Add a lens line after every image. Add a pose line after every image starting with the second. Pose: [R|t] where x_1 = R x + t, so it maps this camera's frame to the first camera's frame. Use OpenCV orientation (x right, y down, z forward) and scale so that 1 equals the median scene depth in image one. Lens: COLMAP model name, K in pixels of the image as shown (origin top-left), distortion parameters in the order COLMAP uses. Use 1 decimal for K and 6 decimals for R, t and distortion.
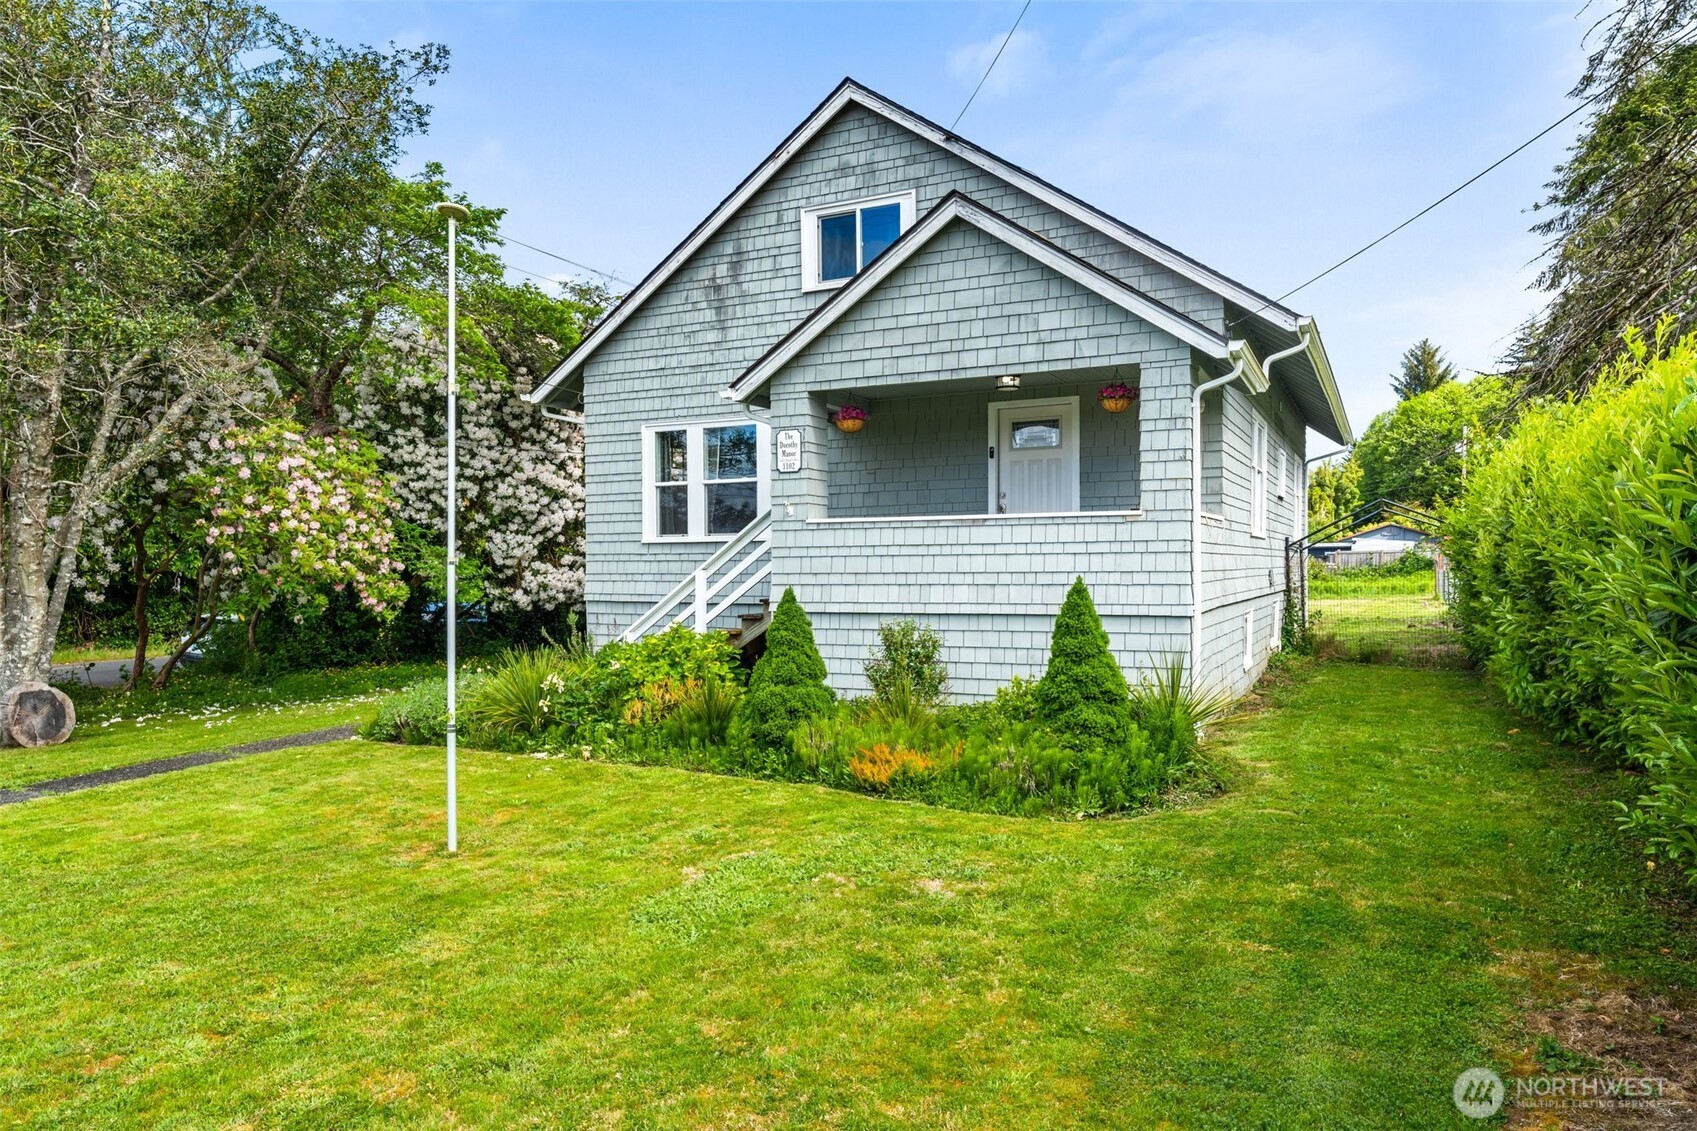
lens RADIAL K [[1127.5, 0, 821.6], [0, 1127.5, 616.0], [0, 0, 1]] dist [0.006767, 0.003409]
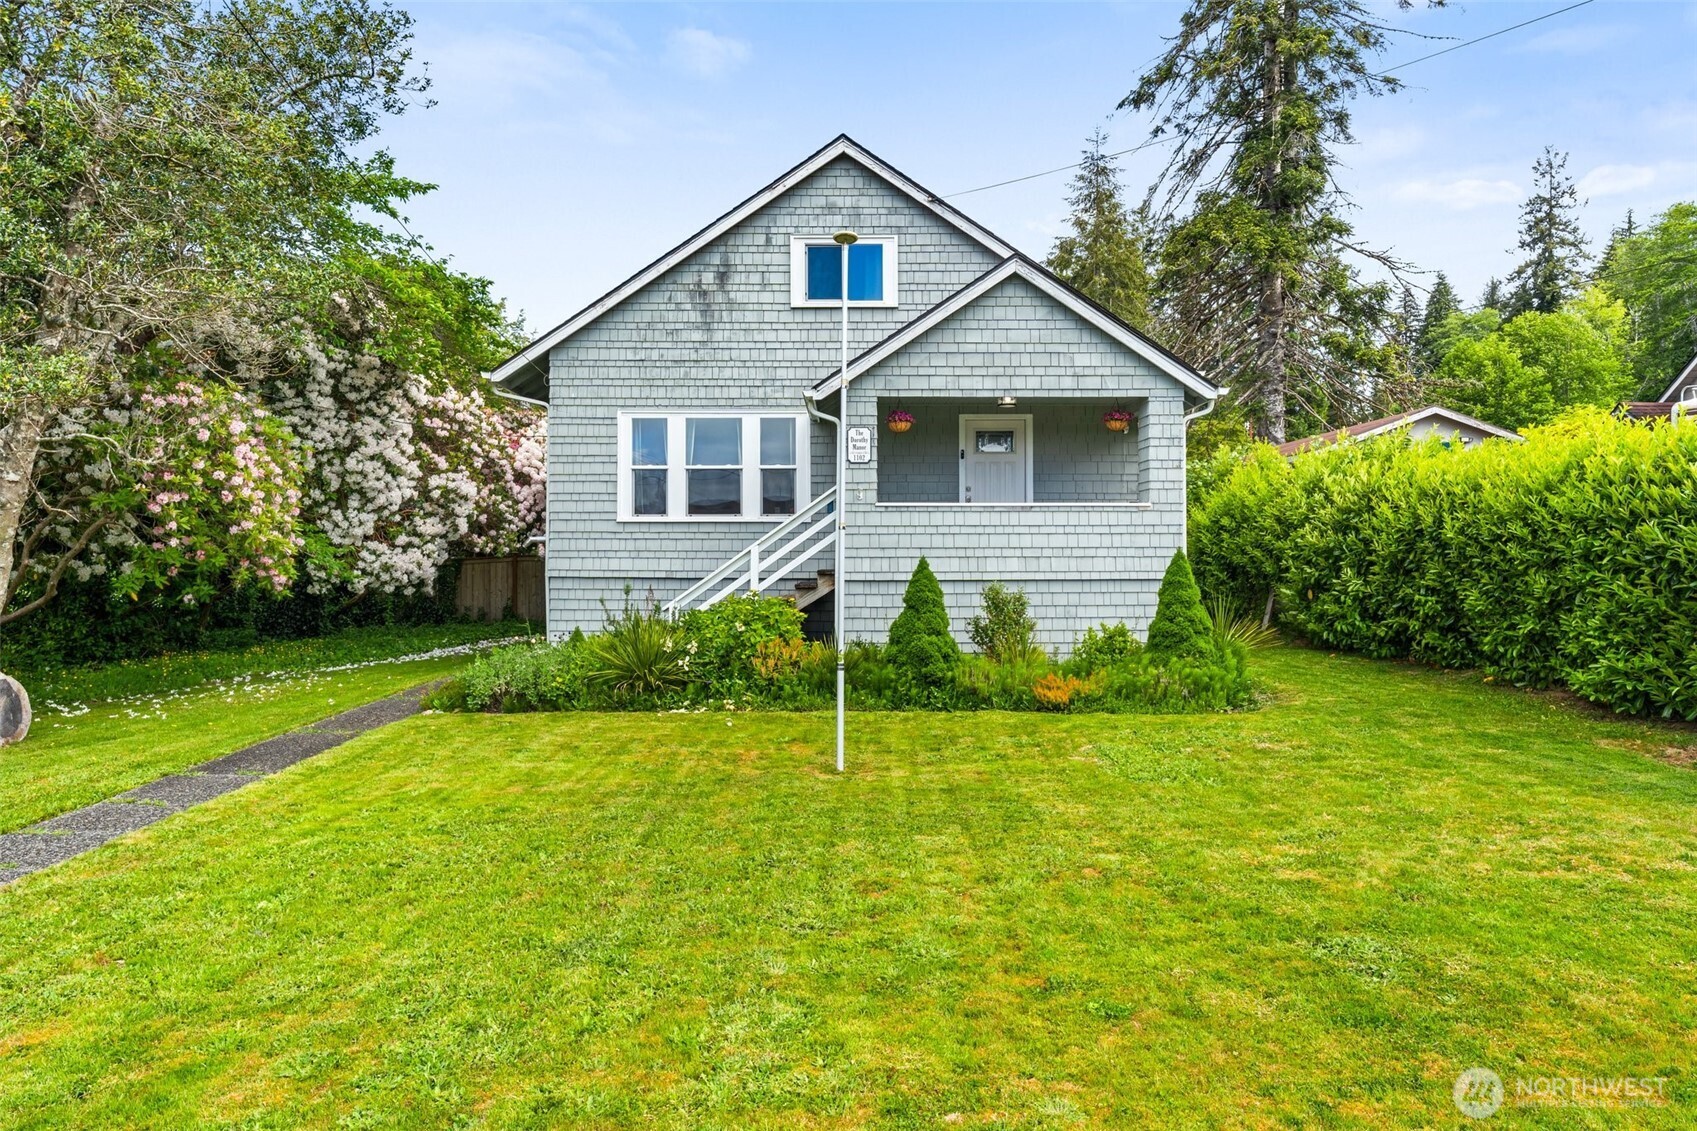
lens RADIAL K [[1127.5, 0, 840.0], [0, 1127.5, 569.6], [0, 0, 1]] dist [0.006767, 0.003409]
pose [[0.889997, 0.002799, 0.455958, -0.503470], [0.015072, 0.999254, -0.035552, 0.022989], [-0.455718, 0.038514, 0.889291, -0.036943]]
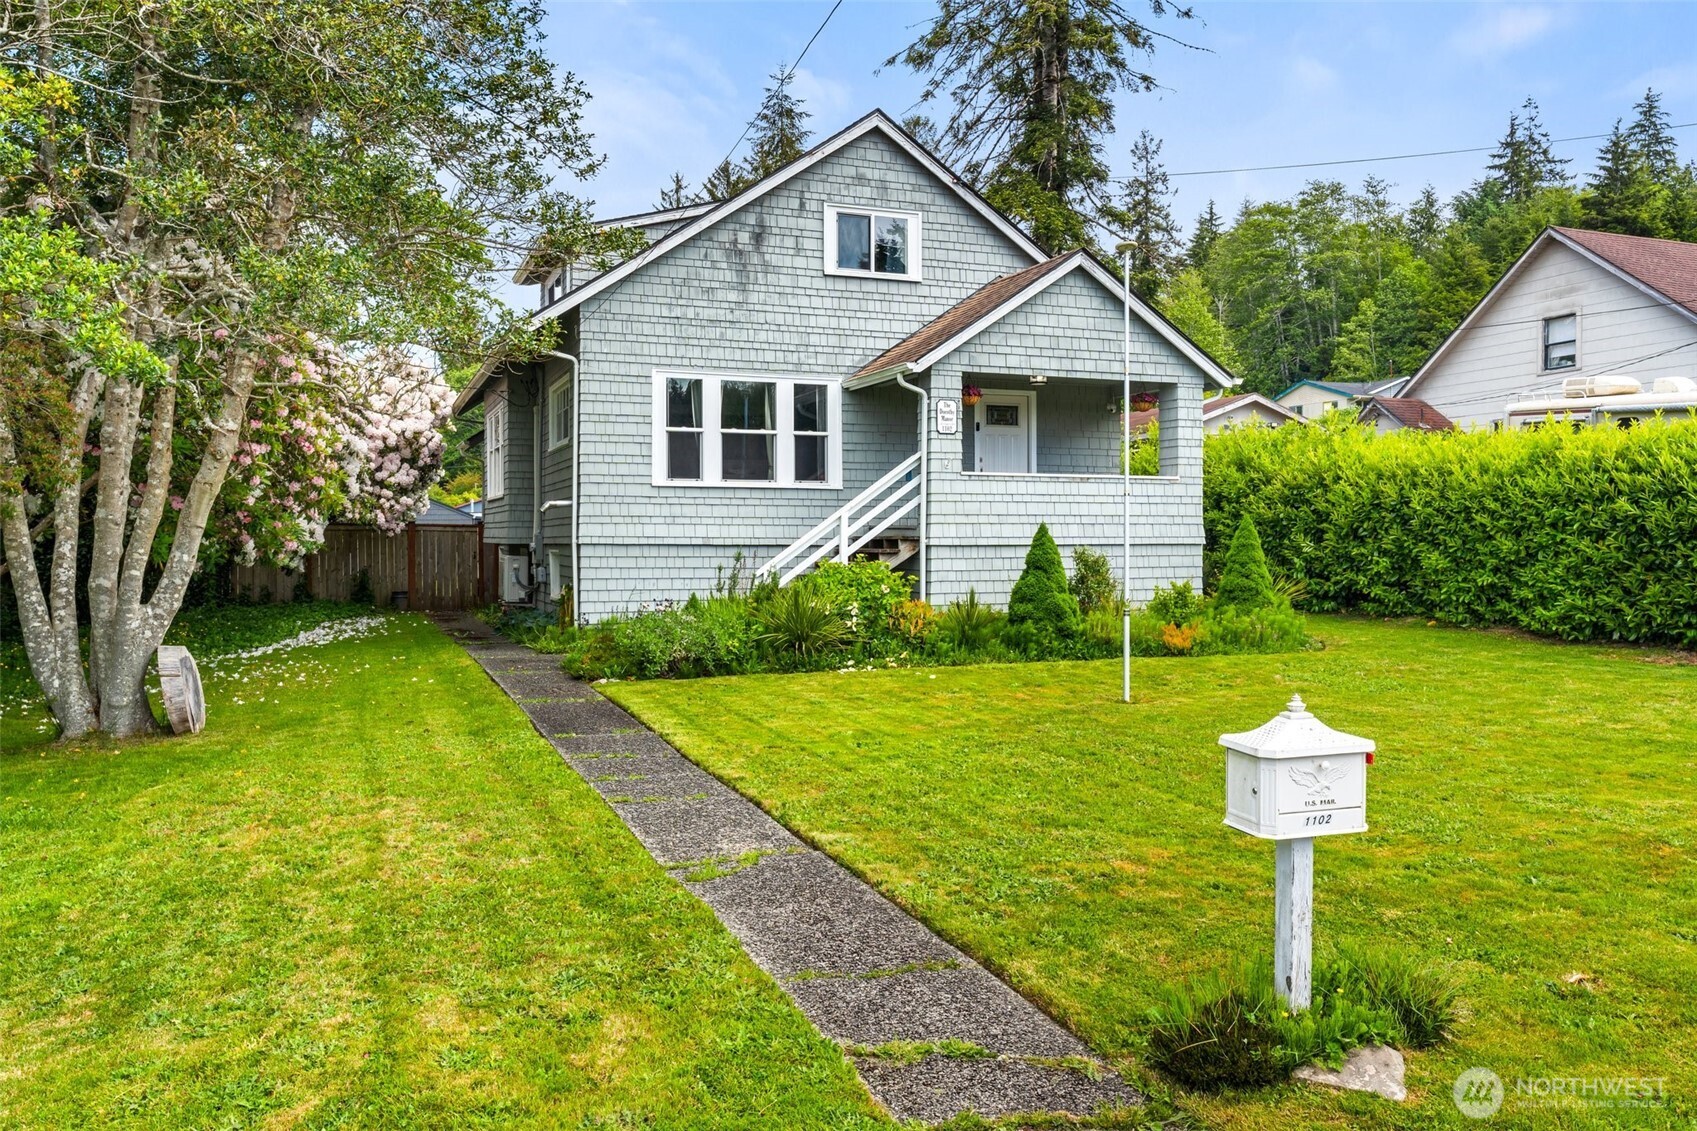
lens RADIAL K [[1325.1, 0, 853.2], [0, 1325.1, 553.2], [0, 0, 1]] dist [0.008299, 0.003765]
pose [[0.658032, -0.001011, 0.752989, -1.030495], [0.028812, 0.999301, -0.023837, 0.031740], [-0.752438, 0.037381, 0.657601, 0.099630]]
